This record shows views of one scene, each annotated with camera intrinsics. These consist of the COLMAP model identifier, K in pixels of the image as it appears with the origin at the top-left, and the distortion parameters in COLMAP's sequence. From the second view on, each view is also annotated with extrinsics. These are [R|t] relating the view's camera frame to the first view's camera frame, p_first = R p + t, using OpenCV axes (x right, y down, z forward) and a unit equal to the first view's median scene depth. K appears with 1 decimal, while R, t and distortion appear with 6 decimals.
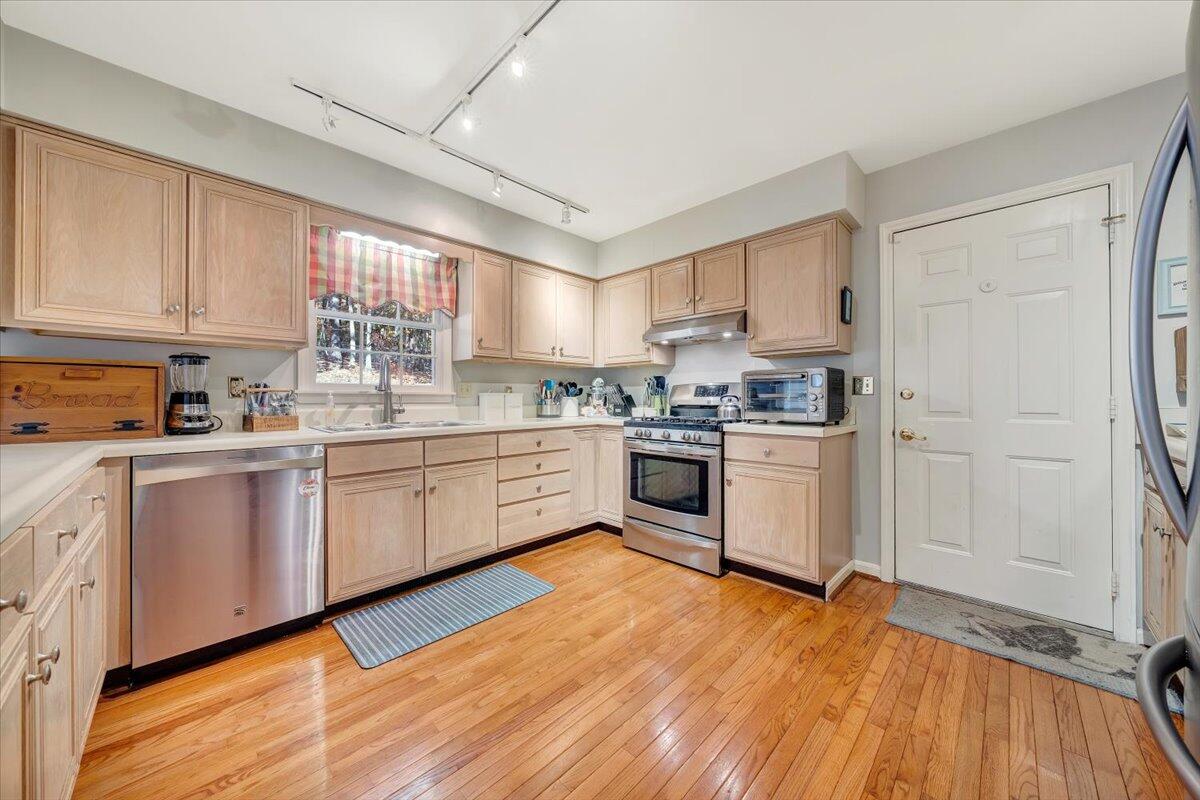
lens RADIAL K [[418.1, 0, 597.2], [0, 418.1, 397.6], [0, 0, 1]] dist [0.000246, 0.000026]
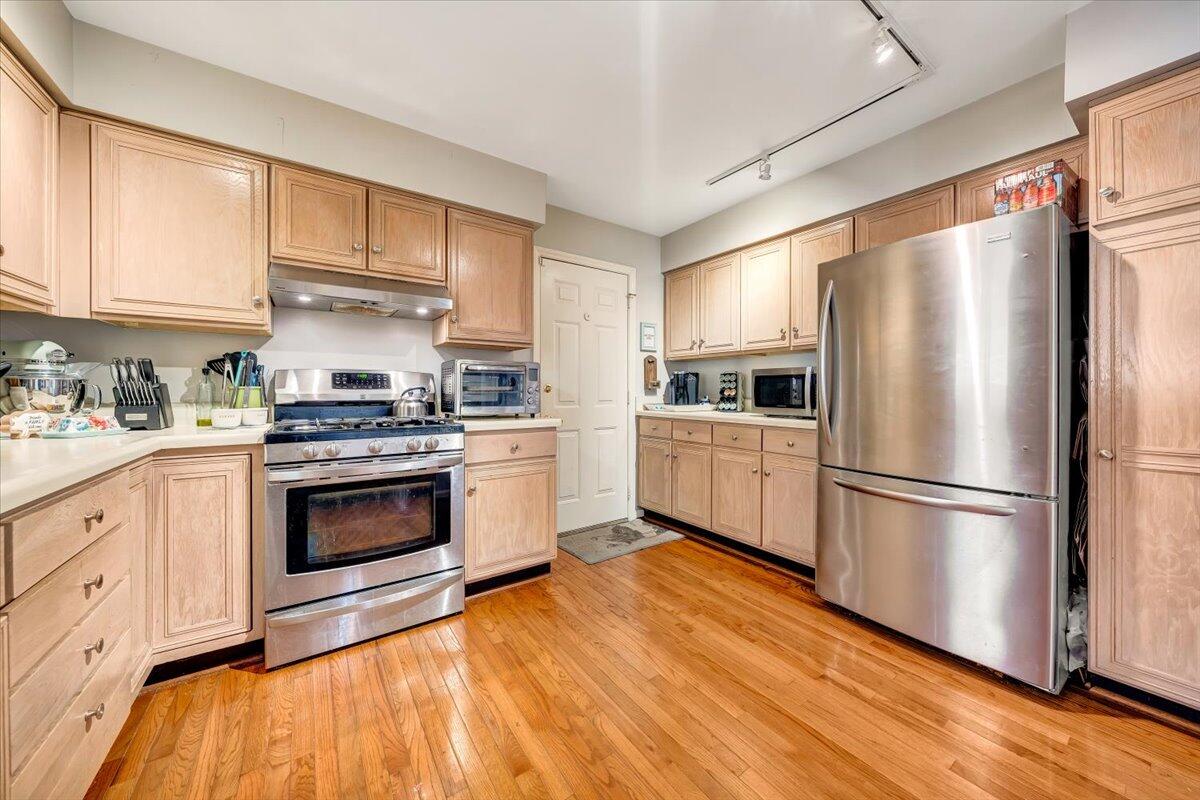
lens RADIAL K [[416.4, 0, 598.6], [0, 416.4, 395.5], [0, 0, 1]] dist [-0.001340, -0.000012]
pose [[0.183780, -0.008029, 0.982935, -0.454036], [-0.003034, 0.999957, 0.008735, 0.002138], [-0.982963, -0.004588, 0.183748, 0.594781]]
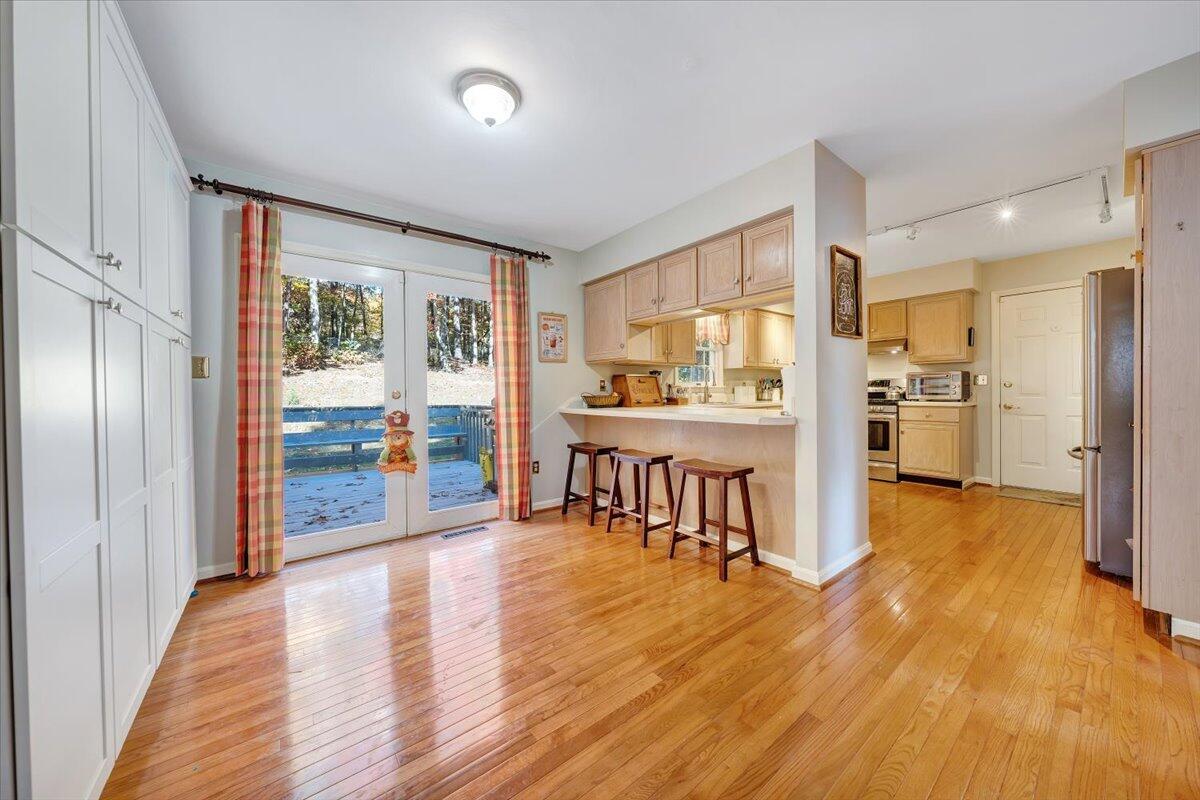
lens RADIAL K [[416.4, 0, 598.6], [0, 416.4, 395.5], [0, 0, 1]] dist [-0.001340, -0.000012]
pose [[0.991384, -0.007868, -0.130753, -0.786370], [0.009449, 0.999890, 0.011476, 0.002373], [0.130648, -0.012612, 0.991349, -1.023383]]
